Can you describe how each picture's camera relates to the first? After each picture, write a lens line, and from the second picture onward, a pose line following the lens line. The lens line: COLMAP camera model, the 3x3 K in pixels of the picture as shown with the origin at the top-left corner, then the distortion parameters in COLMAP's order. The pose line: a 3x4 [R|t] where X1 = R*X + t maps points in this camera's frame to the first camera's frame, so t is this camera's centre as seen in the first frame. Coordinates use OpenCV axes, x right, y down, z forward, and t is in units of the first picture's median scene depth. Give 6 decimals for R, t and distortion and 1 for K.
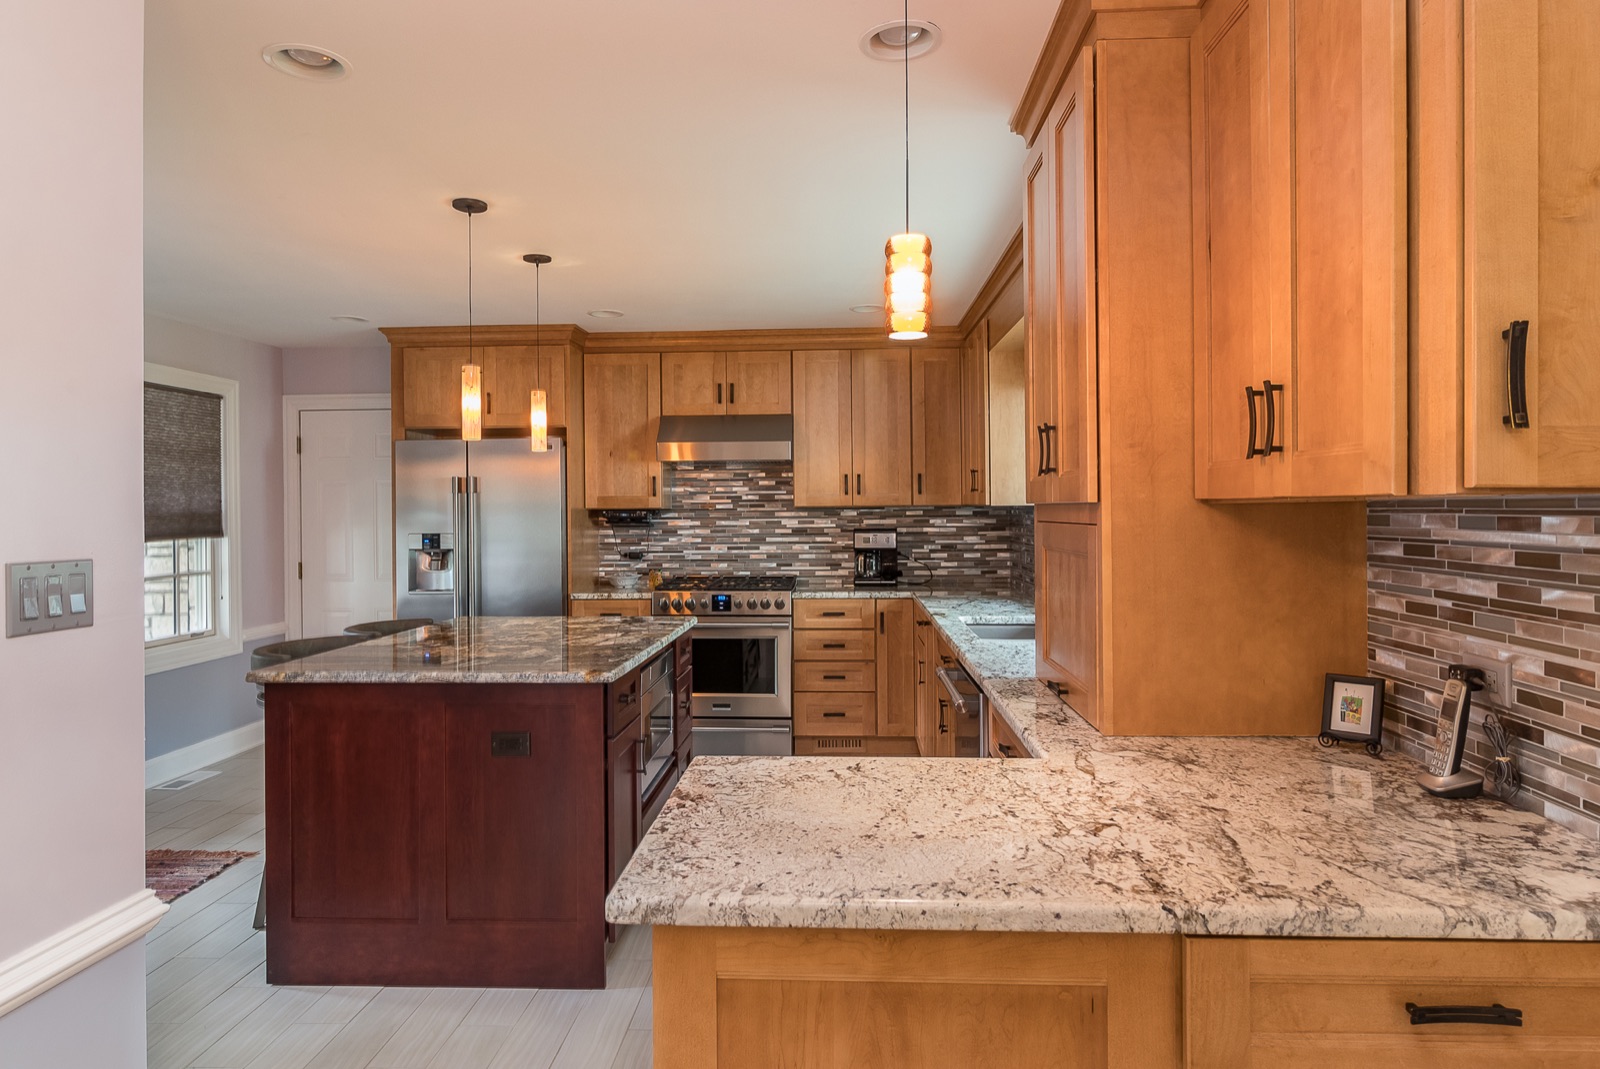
lens RADIAL K [[981.0, 0, 799.9], [0, 981.0, 514.2], [0, 0, 1]] dist [-0.002663, -0.001523]
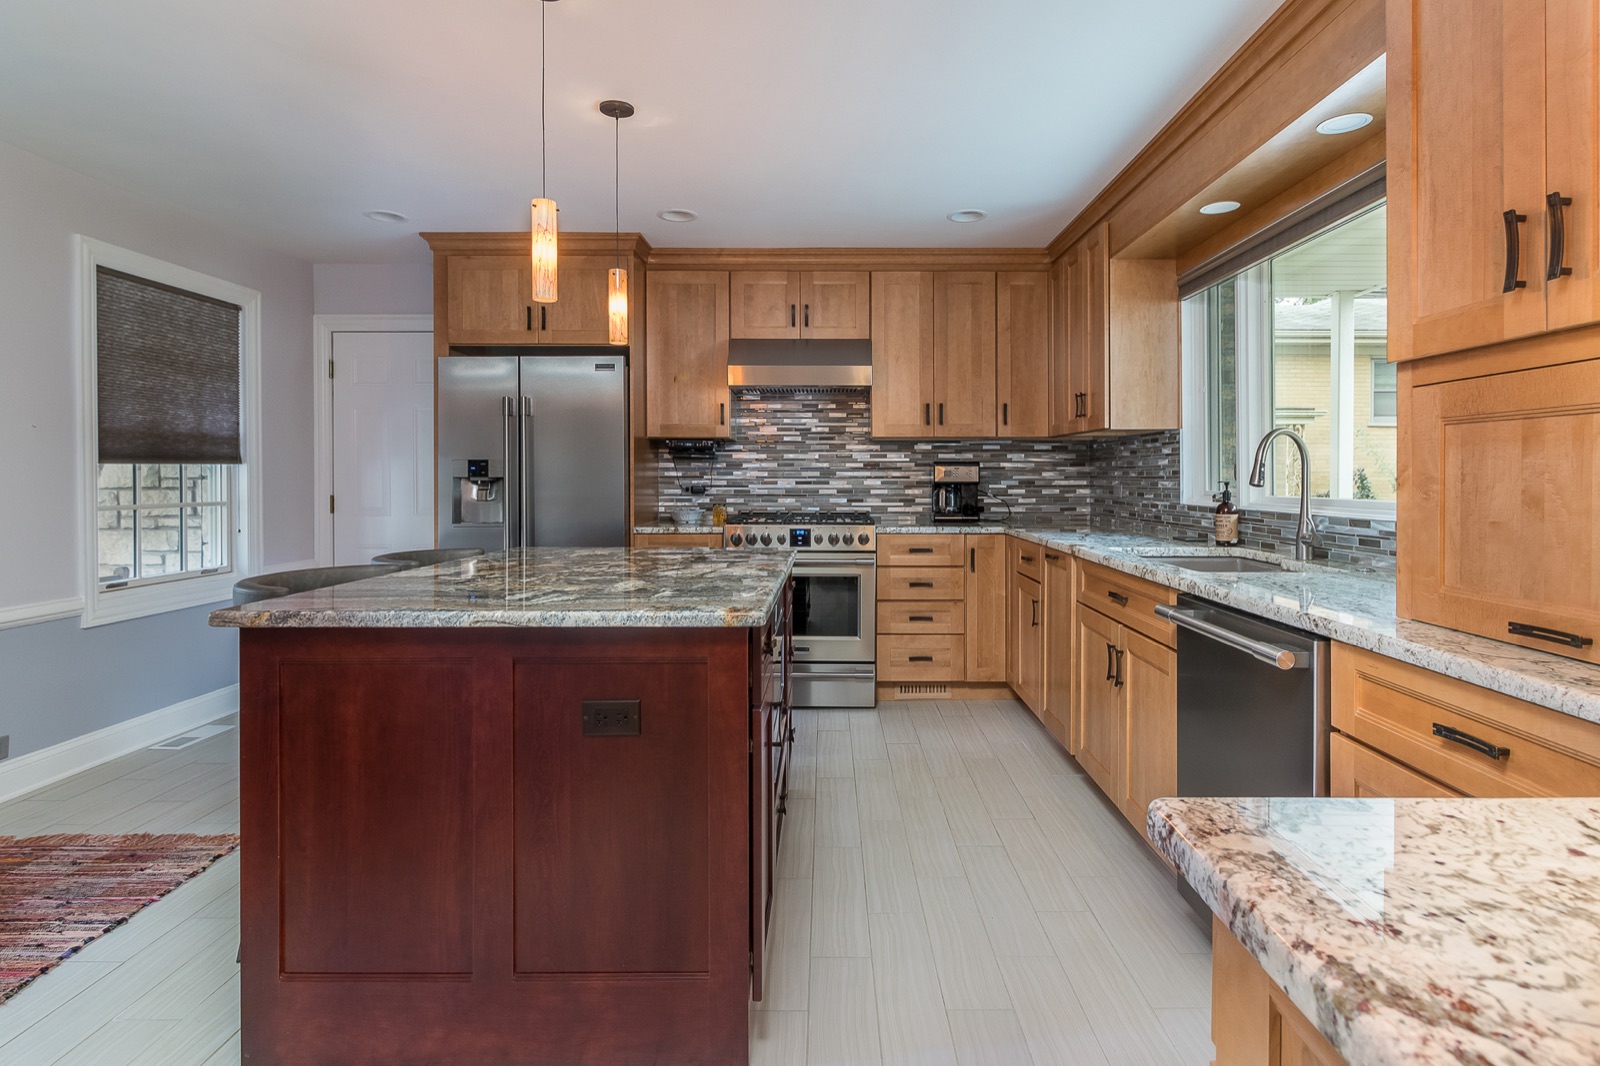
lens RADIAL K [[831.0, 0, 832.2], [0, 831.0, 483.7], [0, 0, 1]] dist [-0.001364, -0.000201]
pose [[0.998516, 0.007144, 0.053989, -0.086357], [-0.007346, 0.999967, 0.003556, 0.034358], [-0.053962, -0.003947, 0.998535, 0.206021]]
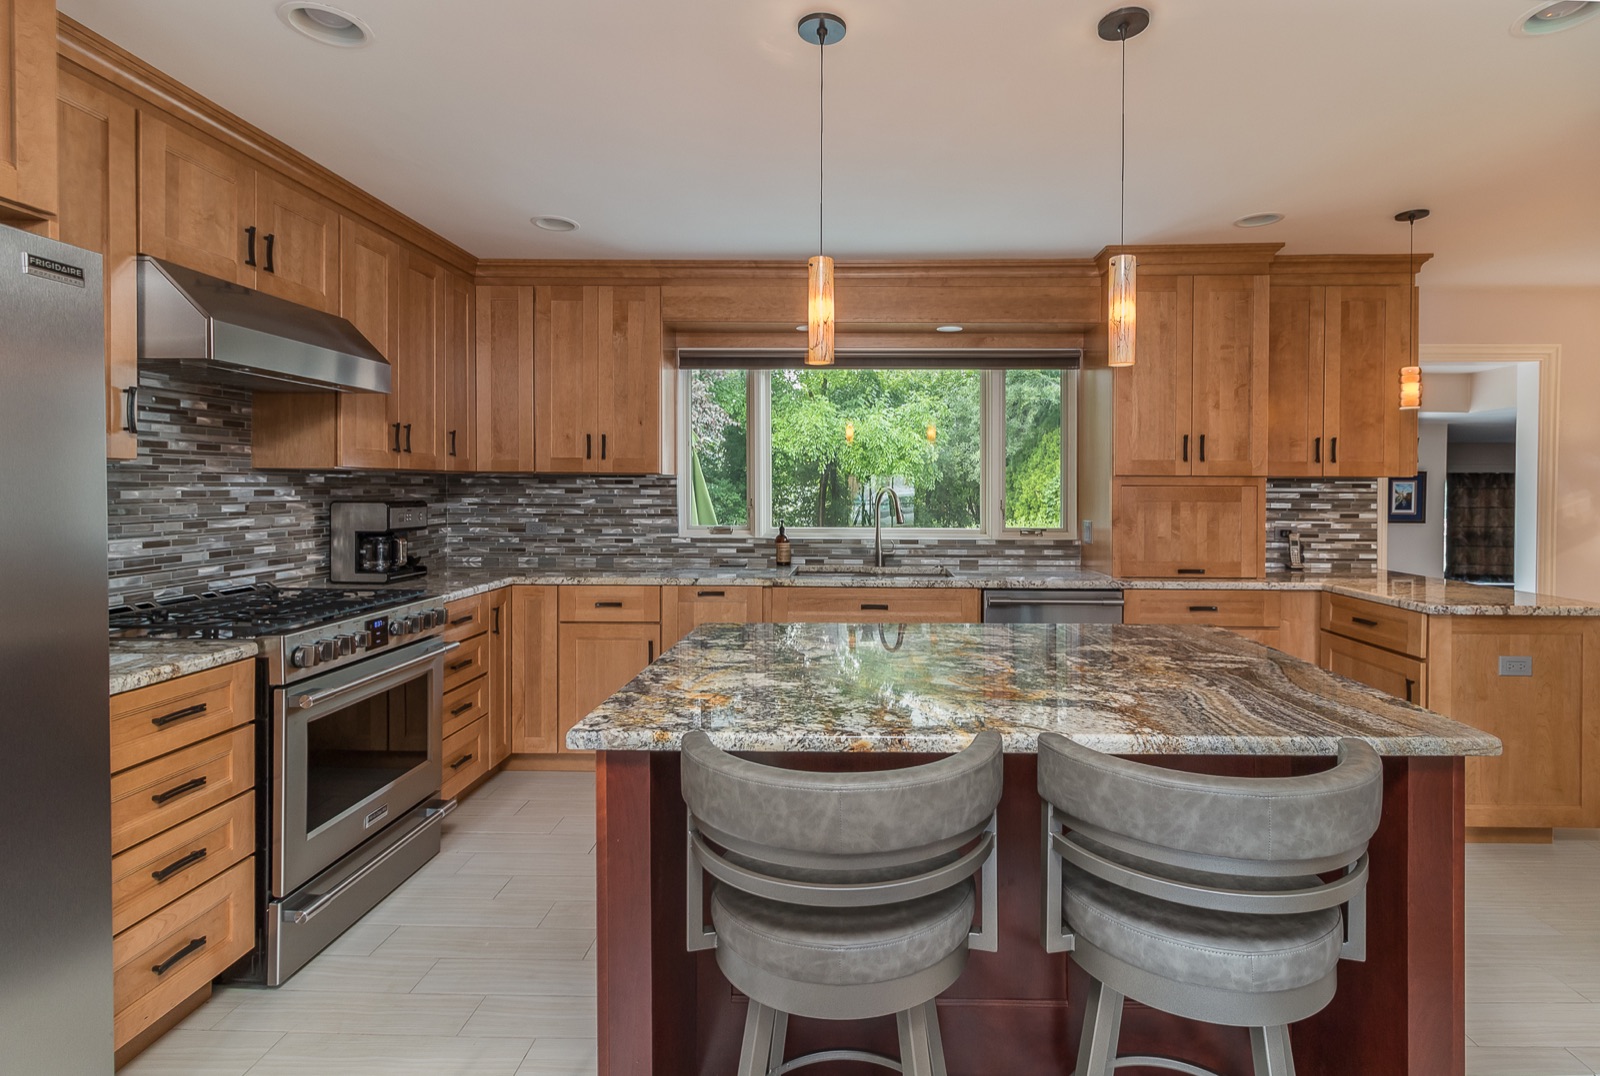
lens RADIAL K [[765.1, 0, 852.9], [0, 765.1, 489.7], [0, 0, 1]] dist [-0.001206, -0.000172]
pose [[-0.031453, 0.003293, 0.999500, -0.496865], [0.000647, 0.999994, -0.003274, 0.008481], [-0.999505, 0.000543, -0.031455, 0.691149]]
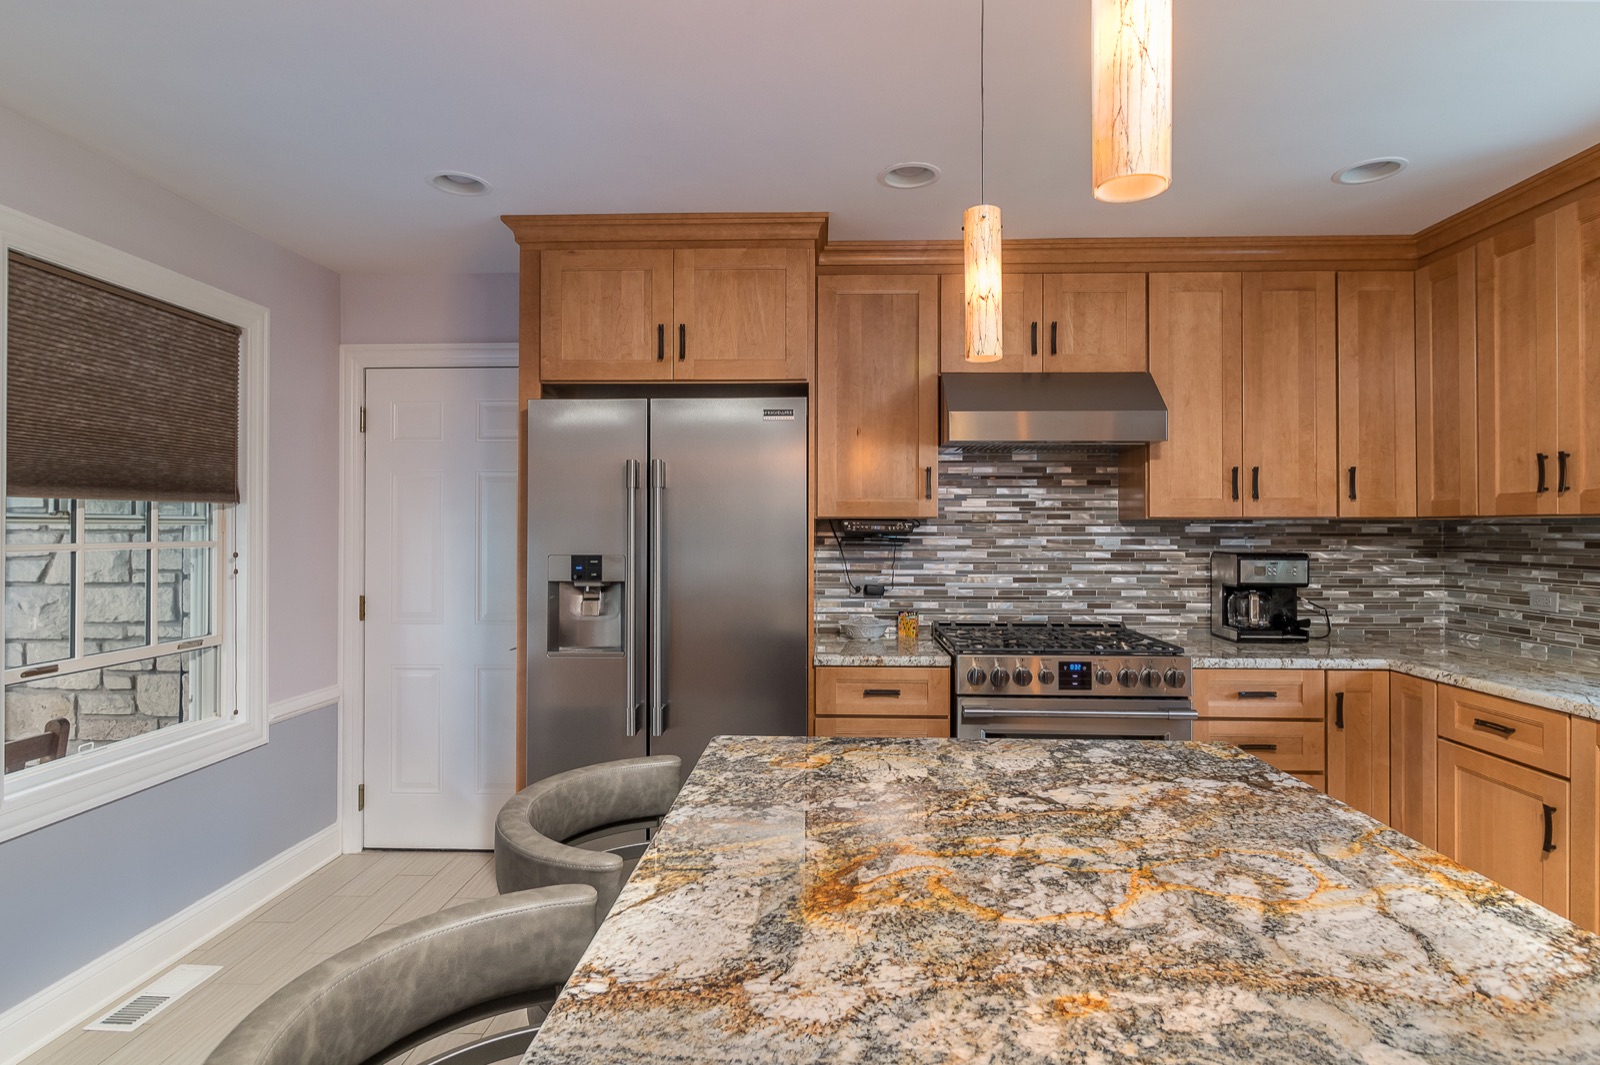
lens RADIAL K [[841.8, 0, 800.2], [0, 841.8, 524.0], [0, 0, 1]] dist [-0.001017, -0.001030]
pose [[0.999825, 0.009432, 0.016133, -0.240241], [-0.009230, 0.999879, -0.012510, 0.005551], [-0.016249, 0.012359, 0.999792, 0.457989]]
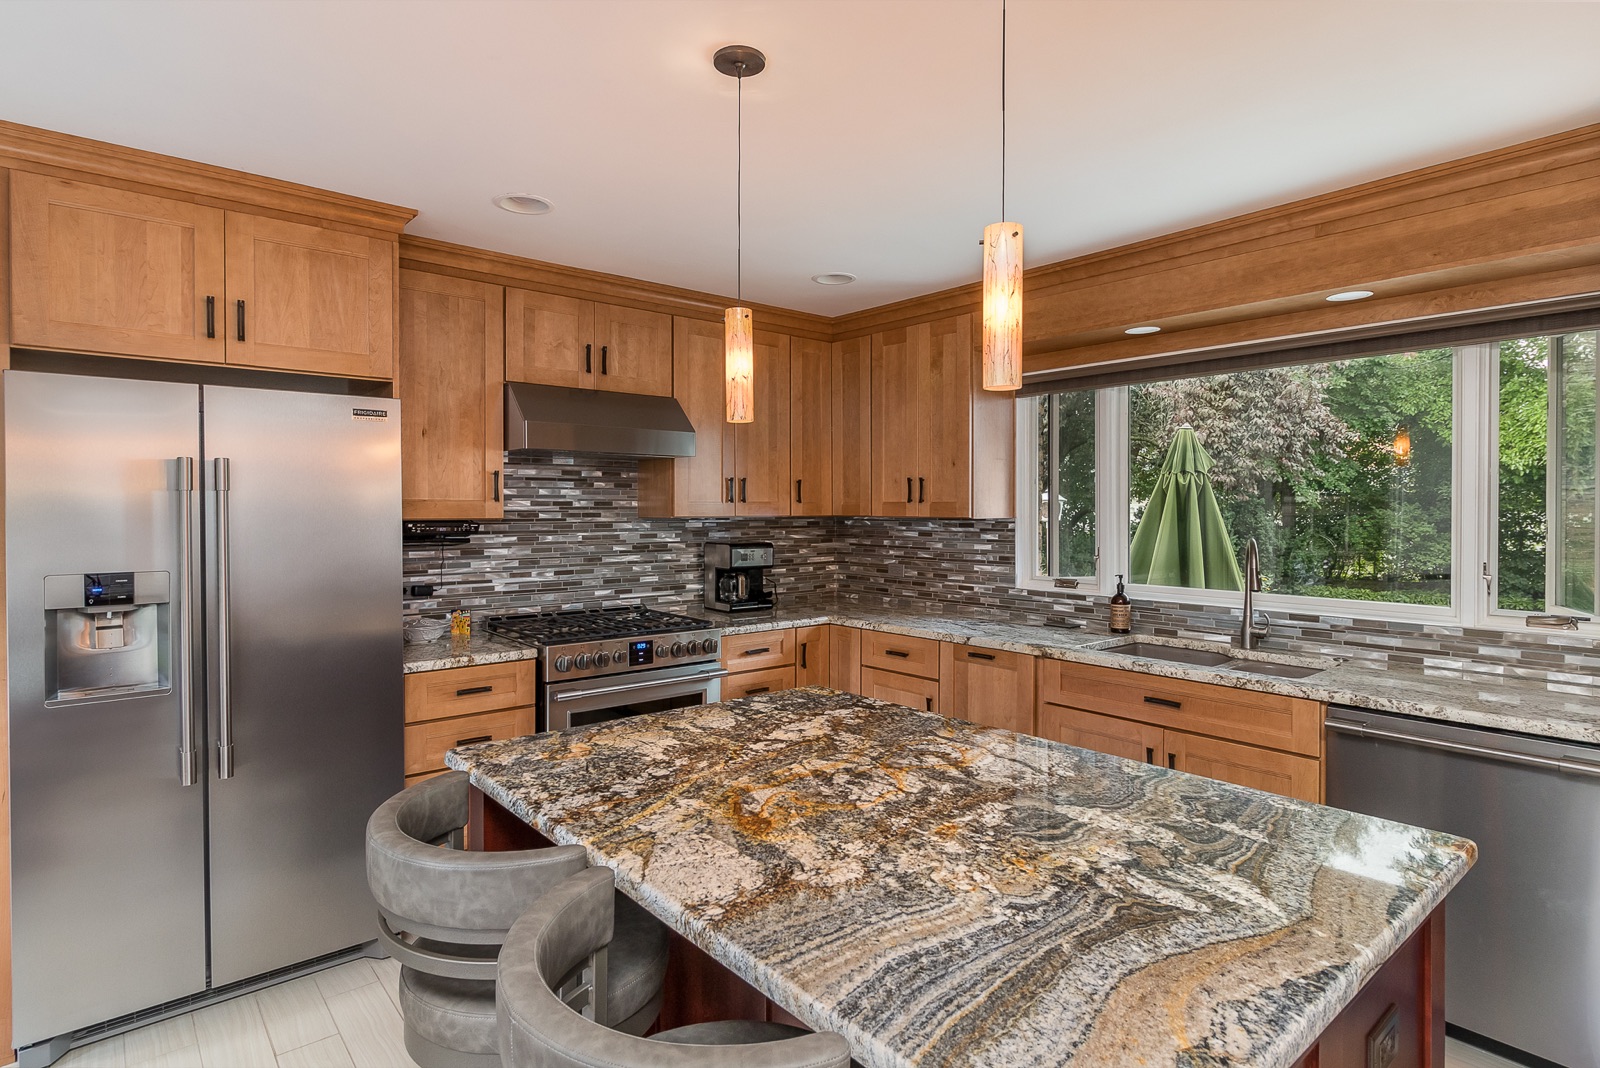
lens RADIAL K [[840.1, 0, 795.8], [0, 840.1, 519.0], [0, 0, 1]] dist [-0.001645, -0.001389]
pose [[0.733538, -0.000308, 0.679648, -0.385765], [-0.003330, 0.999986, 0.004047, -0.009064], [-0.679640, -0.005232, 0.733527, 0.446817]]
